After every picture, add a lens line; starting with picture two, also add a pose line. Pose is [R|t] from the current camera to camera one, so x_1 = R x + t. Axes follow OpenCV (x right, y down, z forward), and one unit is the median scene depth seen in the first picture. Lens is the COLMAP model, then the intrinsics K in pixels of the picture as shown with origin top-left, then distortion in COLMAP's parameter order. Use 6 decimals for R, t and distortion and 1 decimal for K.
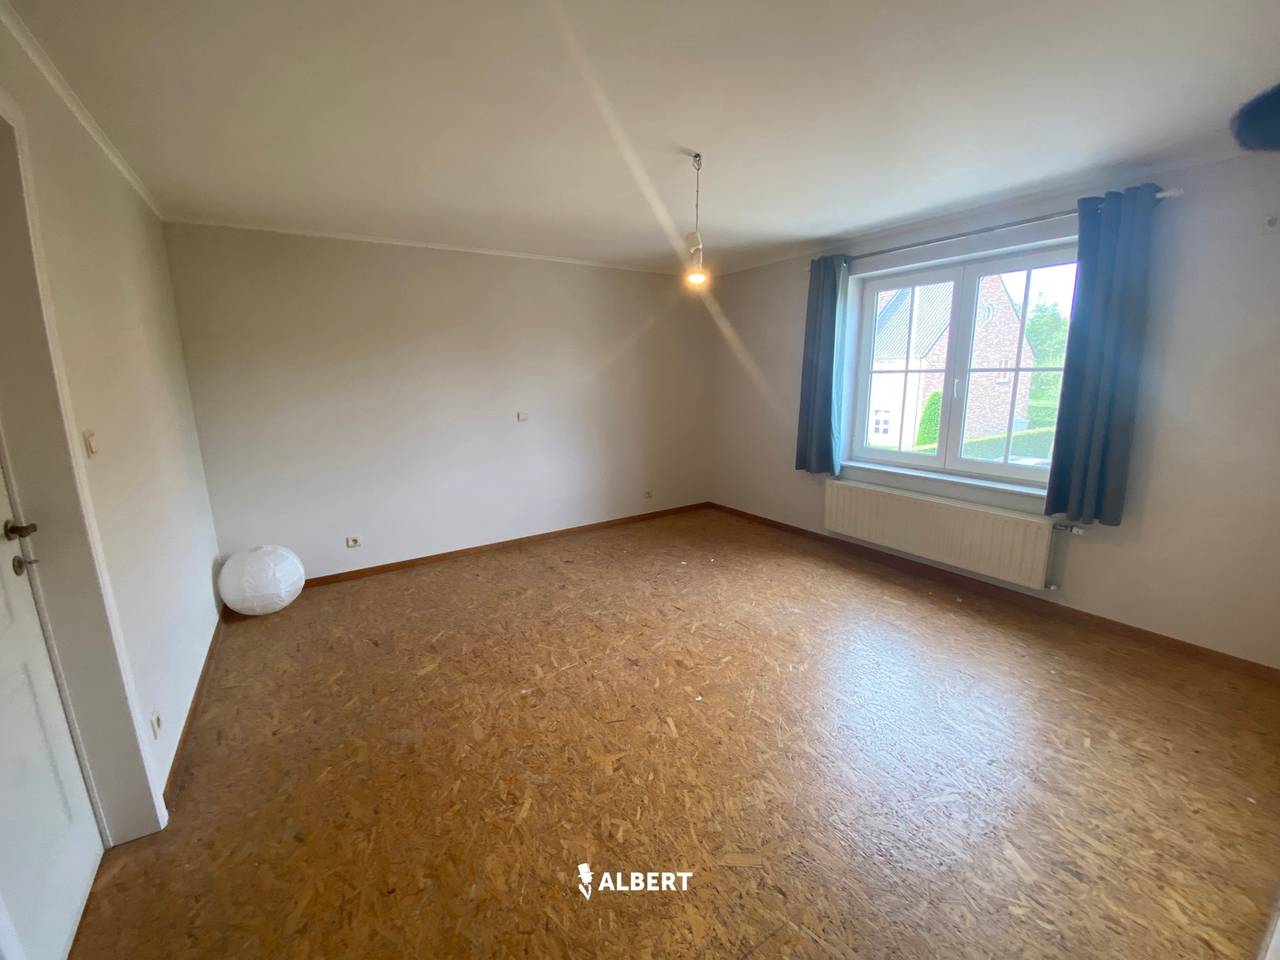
lens RADIAL K [[511.0, 0, 634.5], [0, 511.0, 477.6], [0, 0, 1]] dist [0.021077, -0.021183]
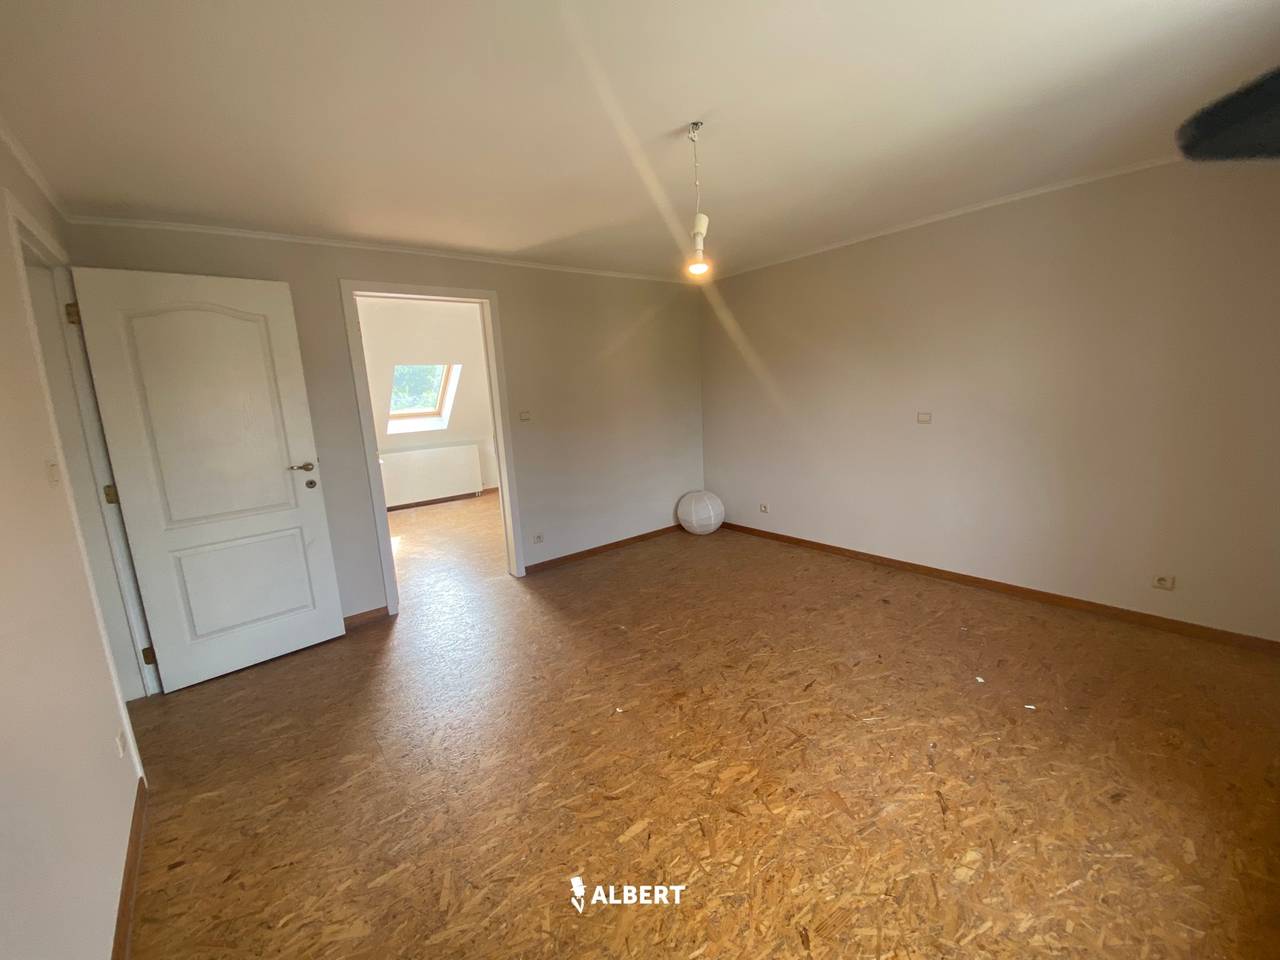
lens RADIAL K [[511.0, 0, 634.5], [0, 511.0, 477.6], [0, 0, 1]] dist [0.021077, -0.021183]
pose [[0.119466, 0.187937, -0.974888, 0.631463], [-0.150522, 0.973999, 0.169321, -0.112885], [0.981362, 0.126514, 0.144648, 0.515481]]
